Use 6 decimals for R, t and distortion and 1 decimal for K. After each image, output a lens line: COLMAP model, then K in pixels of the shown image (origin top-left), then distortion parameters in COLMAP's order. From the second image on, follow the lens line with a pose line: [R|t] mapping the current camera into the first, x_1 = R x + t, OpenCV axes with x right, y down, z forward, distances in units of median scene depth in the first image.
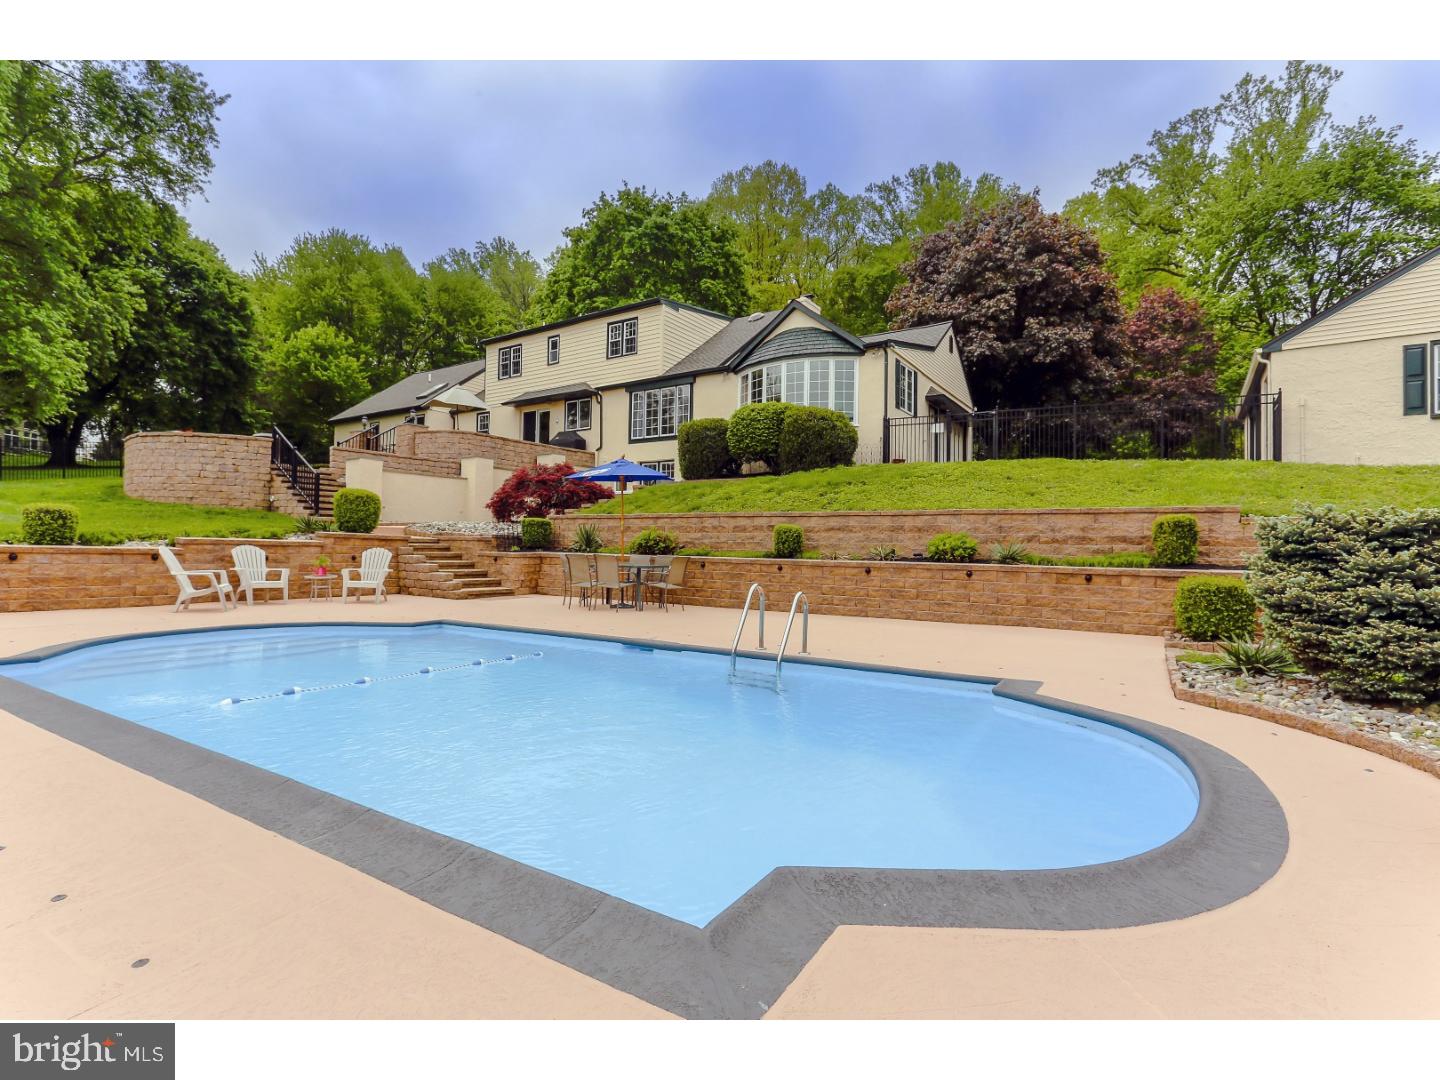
lens RADIAL K [[702.3, 0, 720.0], [0, 702.3, 540.0], [0, 0, 1]] dist [0.000755, 0.000761]
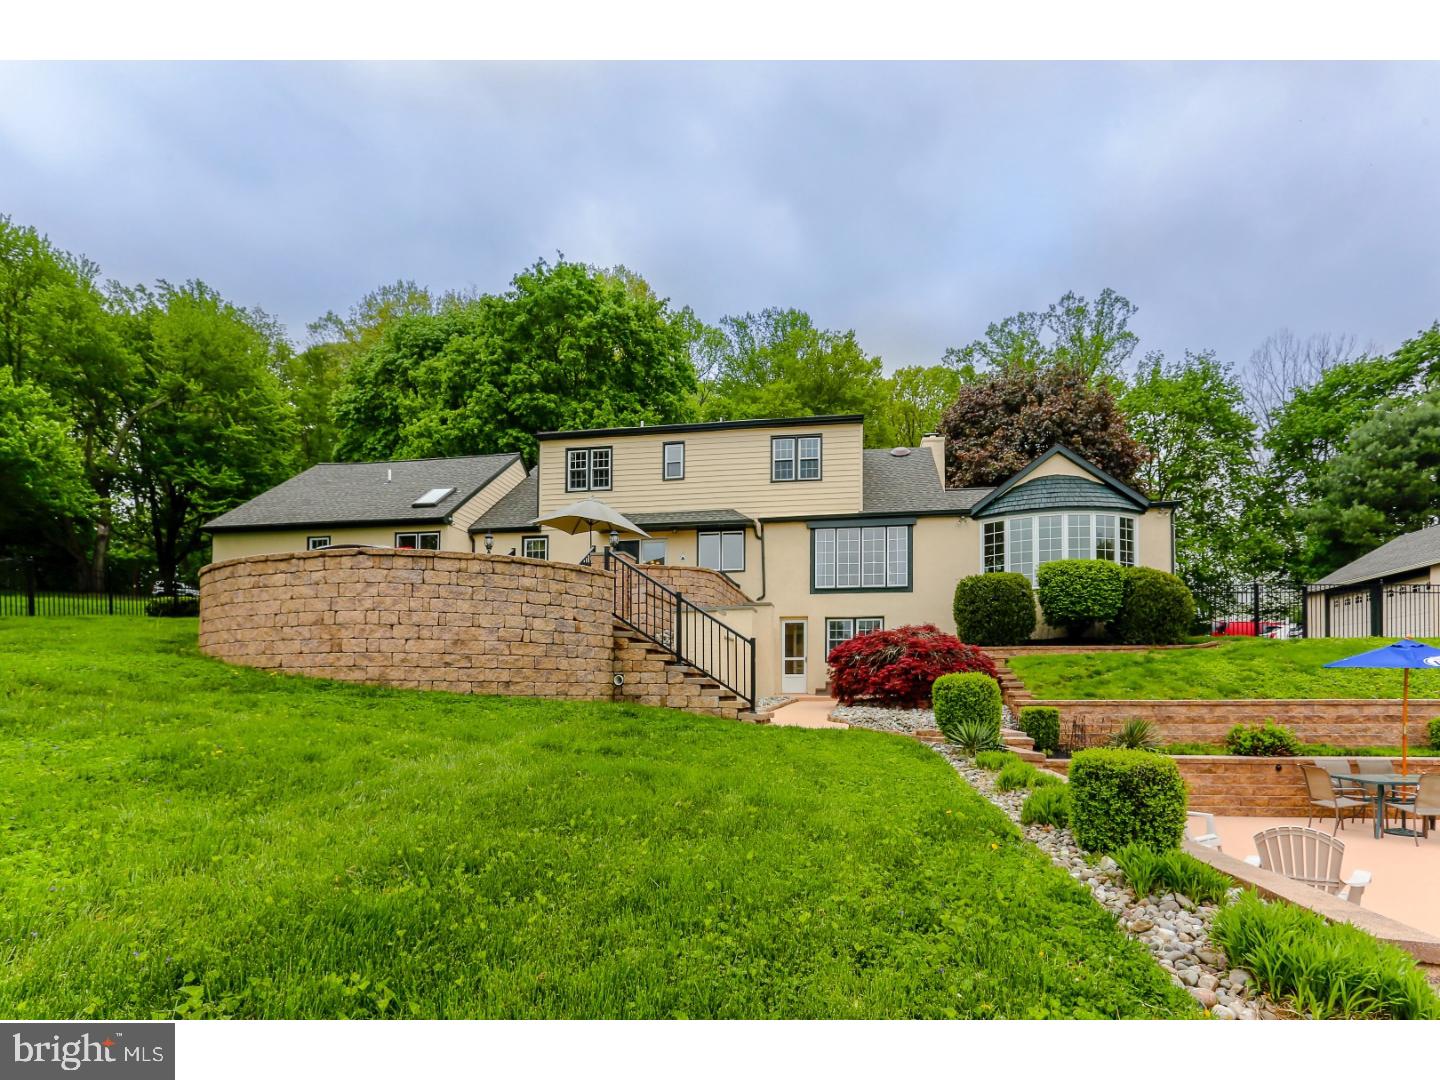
lens RADIAL K [[735.0, 0, 720.0], [0, 735.0, 676.4], [0, 0, 1]] dist [-0.000424, 0.000117]
pose [[0.897065, -0.008640, 0.441814, -0.582749], [0.012989, 0.999892, -0.006819, -0.040214], [-0.441708, 0.011856, 0.897081, 0.308901]]
